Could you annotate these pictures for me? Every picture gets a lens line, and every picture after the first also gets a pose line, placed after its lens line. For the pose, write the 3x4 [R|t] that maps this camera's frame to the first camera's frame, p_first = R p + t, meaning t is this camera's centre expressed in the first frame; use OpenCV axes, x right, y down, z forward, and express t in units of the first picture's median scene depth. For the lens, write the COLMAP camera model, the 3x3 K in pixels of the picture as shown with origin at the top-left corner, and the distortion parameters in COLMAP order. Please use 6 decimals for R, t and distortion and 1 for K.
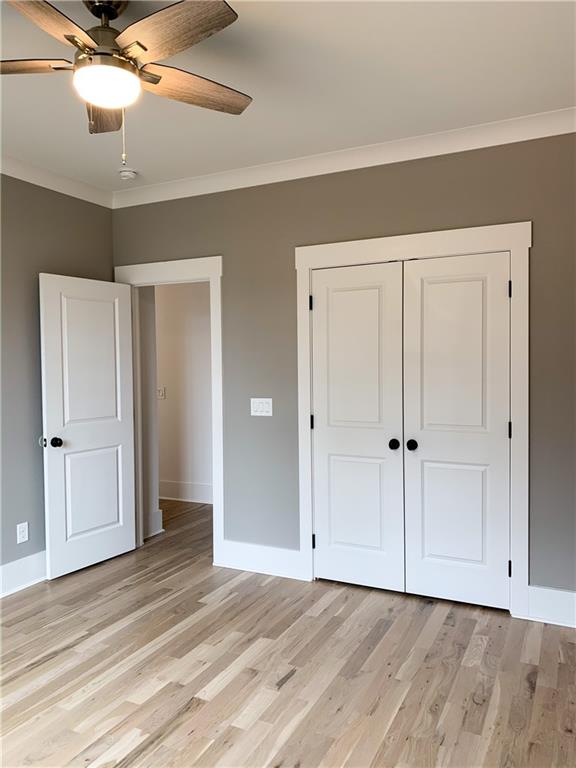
lens RADIAL K [[584.1, 0, 288.0], [0, 584.1, 384.0], [0, 0, 1]] dist [0.016475, 0.002444]
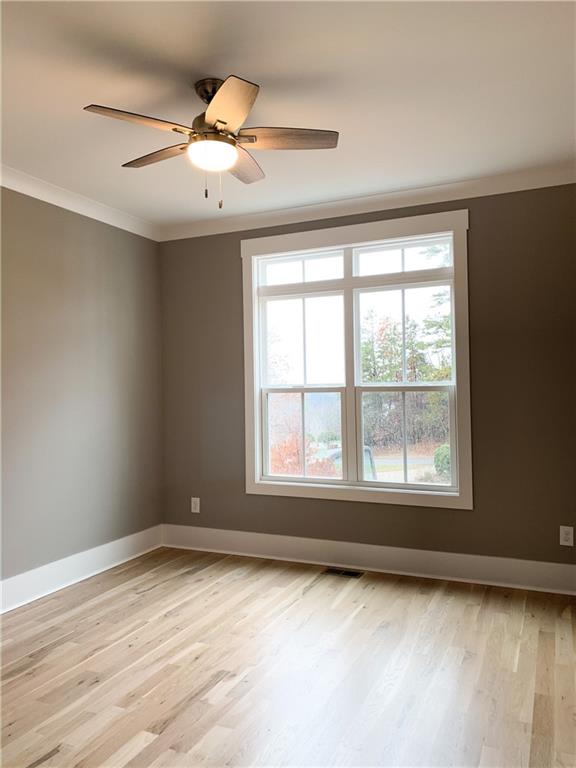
lens RADIAL K [[584.1, 0, 288.0], [0, 584.1, 384.0], [0, 0, 1]] dist [0.016475, 0.002444]
pose [[-0.999063, 0.026803, -0.033992, -0.366000], [0.025786, 0.999217, 0.030011, -0.032977], [0.034770, 0.029106, -0.998971, 2.022560]]
